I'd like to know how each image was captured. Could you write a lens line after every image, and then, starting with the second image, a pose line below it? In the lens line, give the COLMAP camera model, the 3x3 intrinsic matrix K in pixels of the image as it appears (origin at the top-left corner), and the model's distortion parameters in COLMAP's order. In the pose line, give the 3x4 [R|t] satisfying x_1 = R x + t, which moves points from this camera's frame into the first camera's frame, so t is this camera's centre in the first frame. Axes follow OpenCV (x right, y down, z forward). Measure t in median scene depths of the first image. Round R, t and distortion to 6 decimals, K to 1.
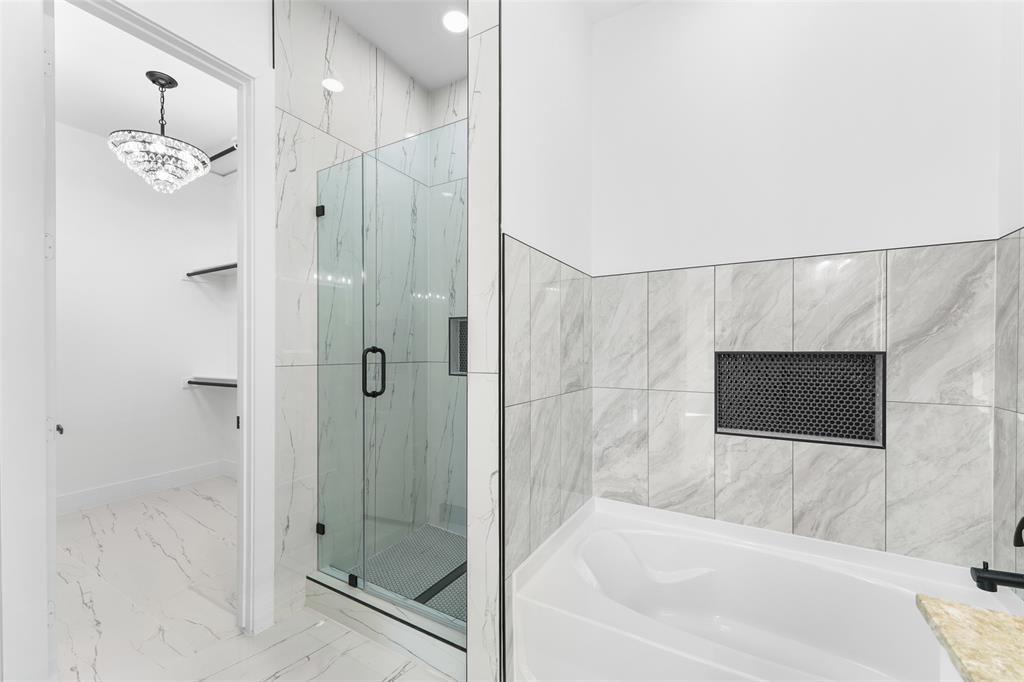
lens RADIAL K [[404.1, 0, 504.1], [0, 404.1, 348.5], [0, 0, 1]] dist [0.002483, -0.000474]
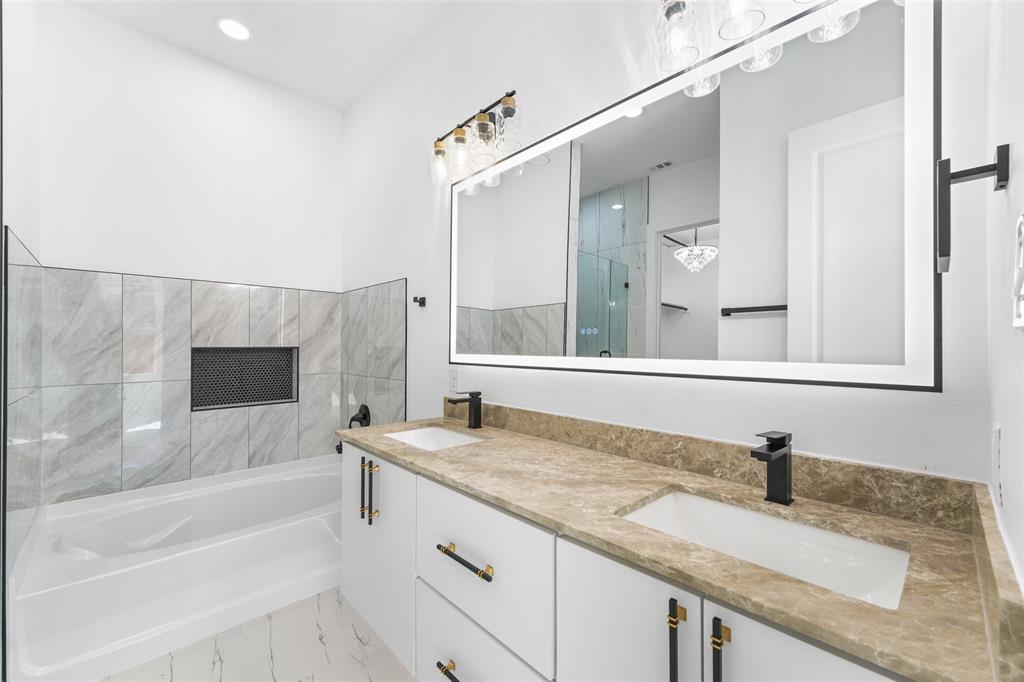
lens RADIAL K [[404.1, 0, 507.6], [0, 404.1, 344.1], [0, 0, 1]] dist [0.002483, -0.000474]
pose [[0.262516, 0.002866, 0.964923, -0.460889], [-0.002235, 0.999995, -0.002362, -0.001626], [-0.964925, -0.001537, 0.262521, -0.304132]]
